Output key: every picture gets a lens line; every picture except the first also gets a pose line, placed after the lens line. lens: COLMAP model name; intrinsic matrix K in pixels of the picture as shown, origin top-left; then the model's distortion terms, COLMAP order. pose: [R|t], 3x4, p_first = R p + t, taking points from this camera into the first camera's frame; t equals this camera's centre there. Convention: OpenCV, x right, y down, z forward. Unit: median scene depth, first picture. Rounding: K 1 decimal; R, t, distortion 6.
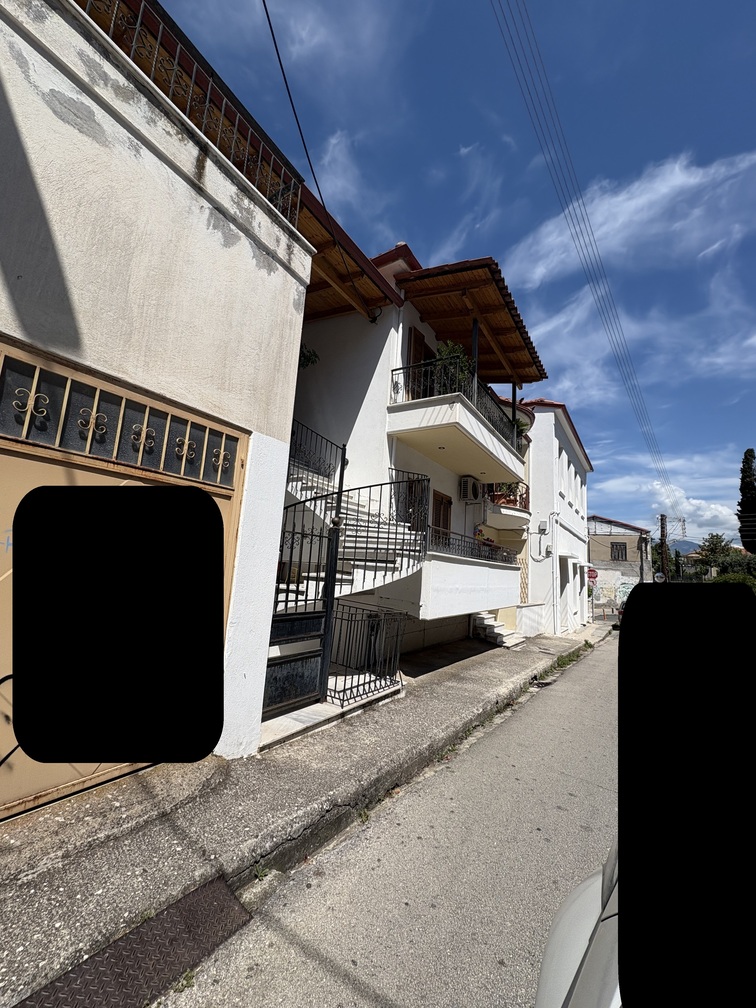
lens RADIAL K [[403.5, 0, 378.0], [0, 403.5, 504.0], [0, 0, 1]] dist [-0.009593, 0.000049]
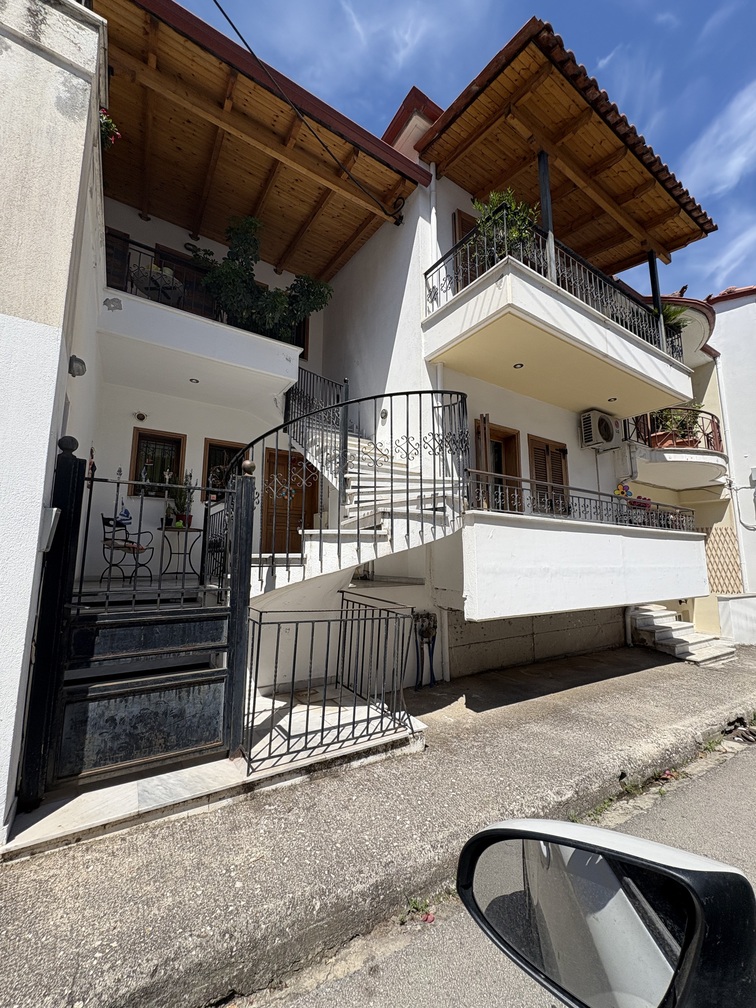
lens RADIAL K [[404.6, 0, 378.0], [0, 404.6, 504.0], [0, 0, 1]] dist [-0.004112, 0.002743]
pose [[0.911500, -0.120725, -0.393184, 0.201695], [0.120495, 0.992390, -0.025368, 0.088392], [0.393255, -0.024254, 0.919110, 0.308164]]
